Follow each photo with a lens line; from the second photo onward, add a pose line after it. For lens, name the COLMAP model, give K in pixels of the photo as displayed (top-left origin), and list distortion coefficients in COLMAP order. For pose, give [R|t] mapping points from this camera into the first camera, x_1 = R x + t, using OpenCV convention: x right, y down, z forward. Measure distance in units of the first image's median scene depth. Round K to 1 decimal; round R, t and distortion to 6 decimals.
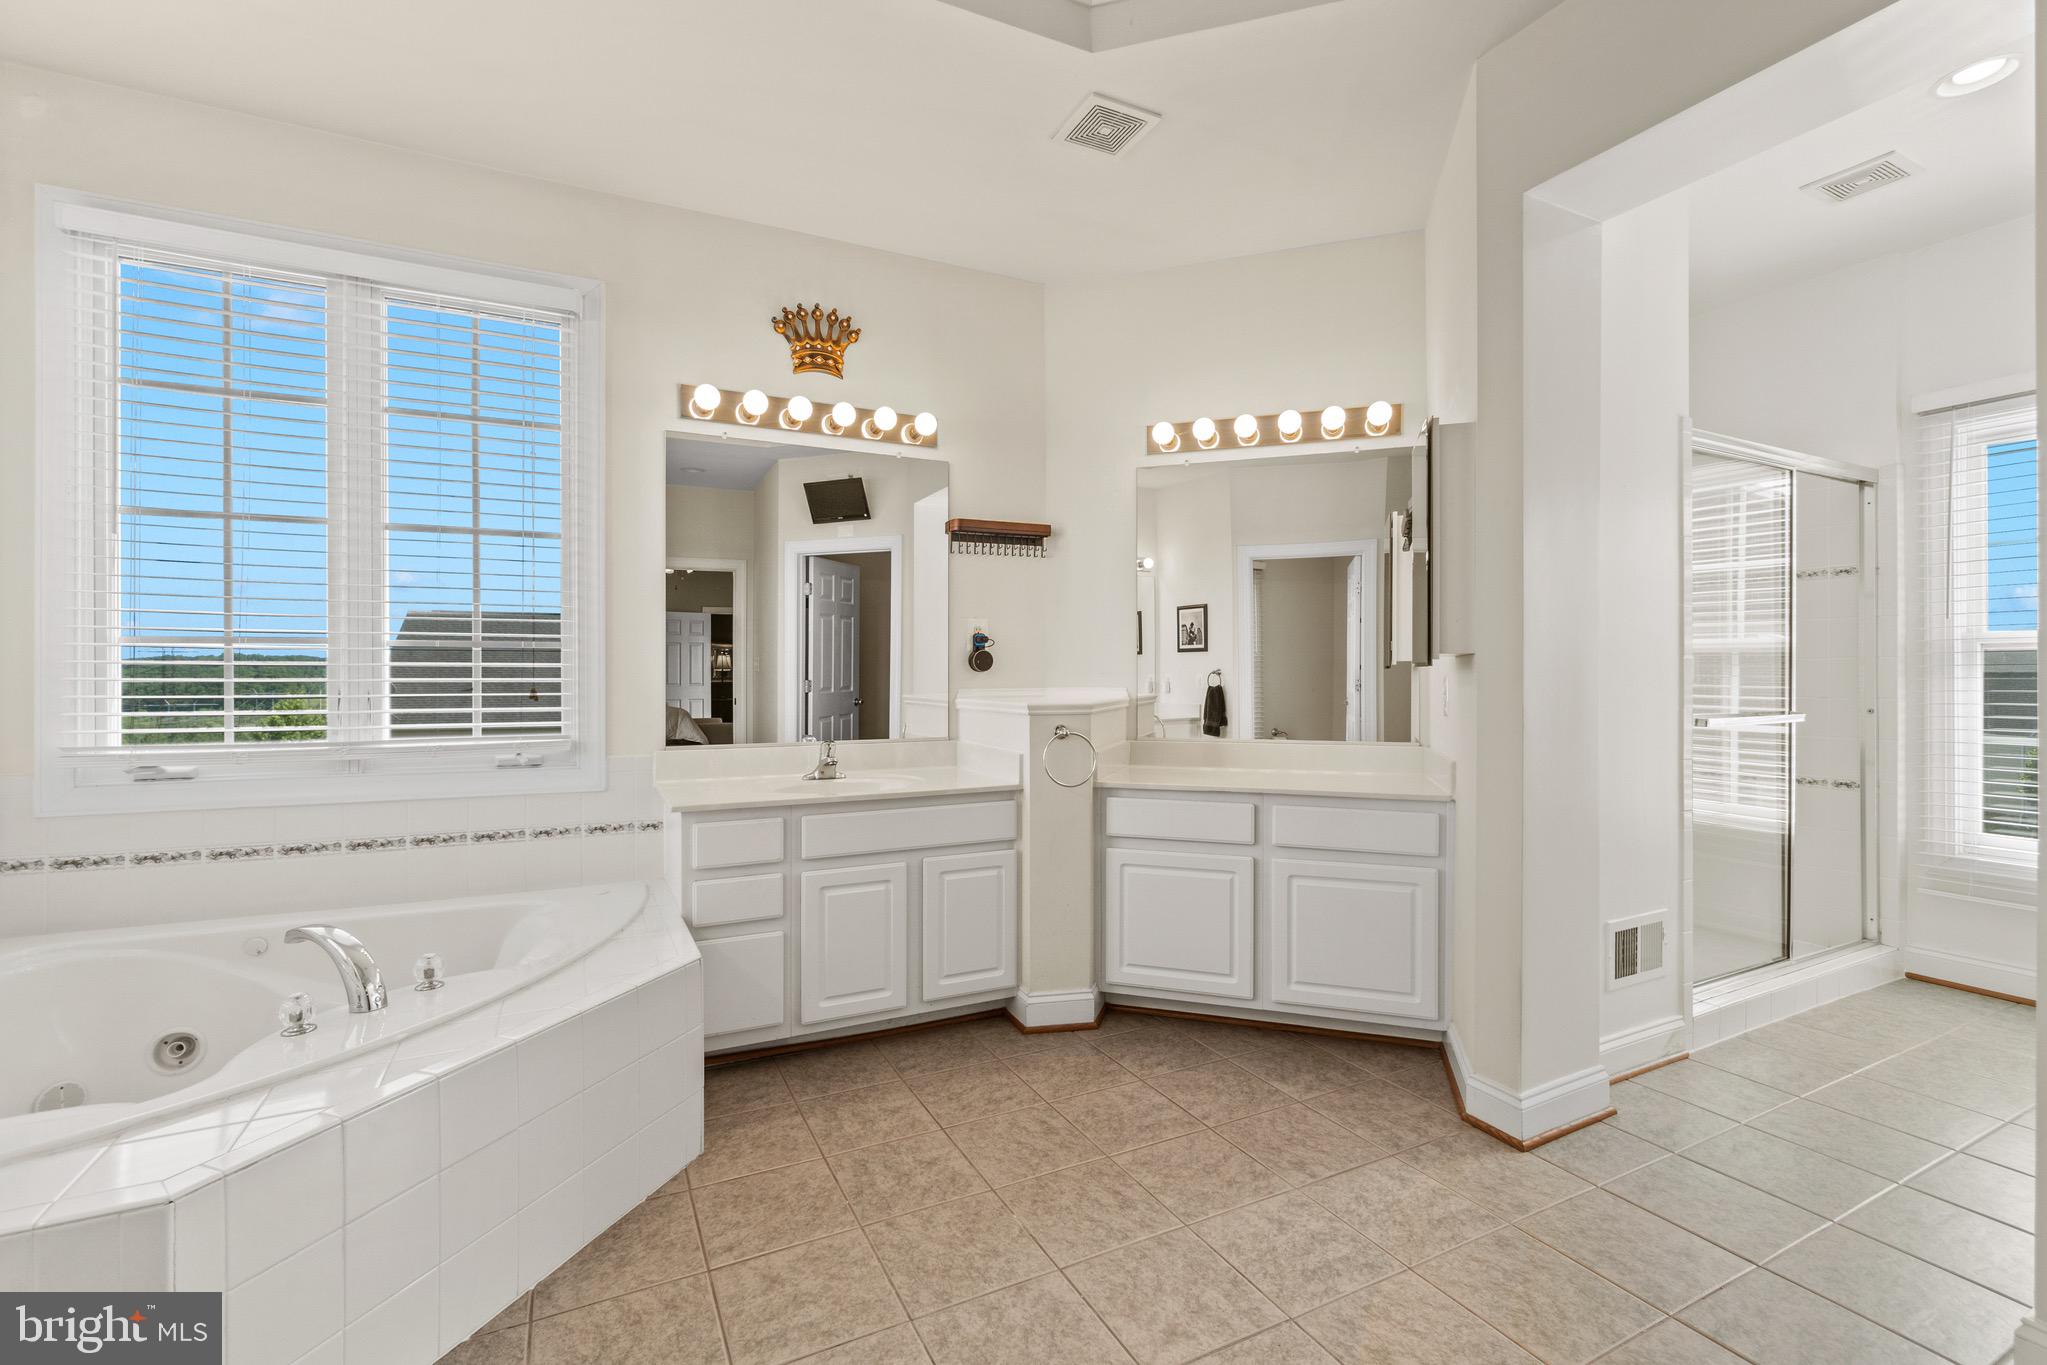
lens RADIAL K [[885.9, 0, 1015.5], [0, 885.9, 691.6], [0, 0, 1]] dist [-0.010065, 0.000465]
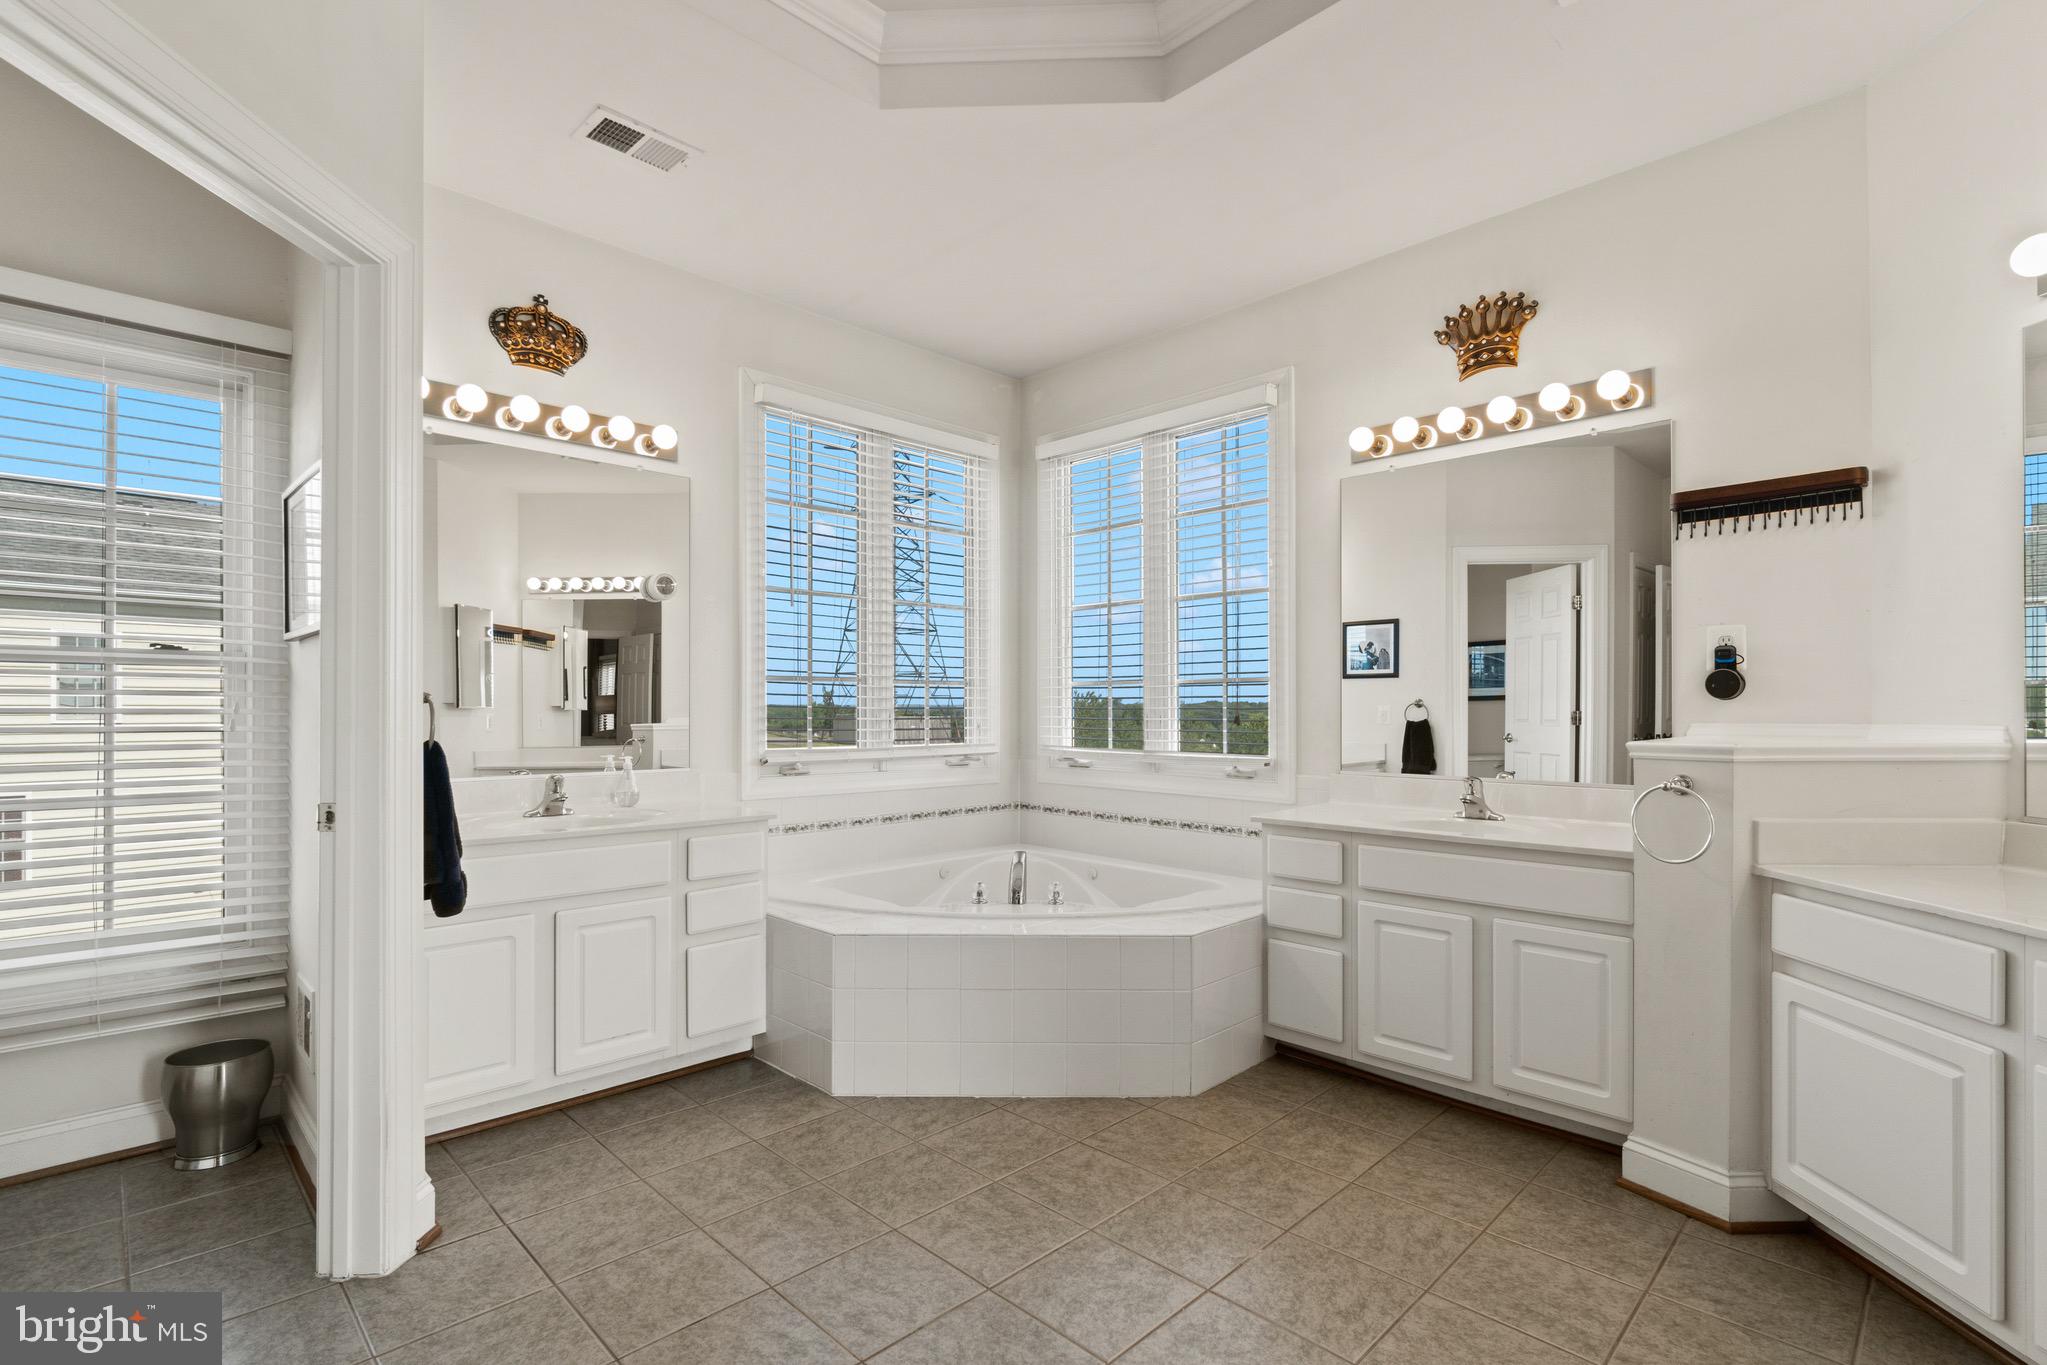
lens RADIAL K [[958.7, 0, 1021.0], [0, 958.7, 717.8], [0, 0, 1]] dist [-0.001970, -0.000871]
pose [[0.311879, 0.013251, -0.950029, 0.667914], [-0.013154, 0.999867, 0.009628, -0.008922], [0.950031, 0.009493, 0.312012, 0.288081]]
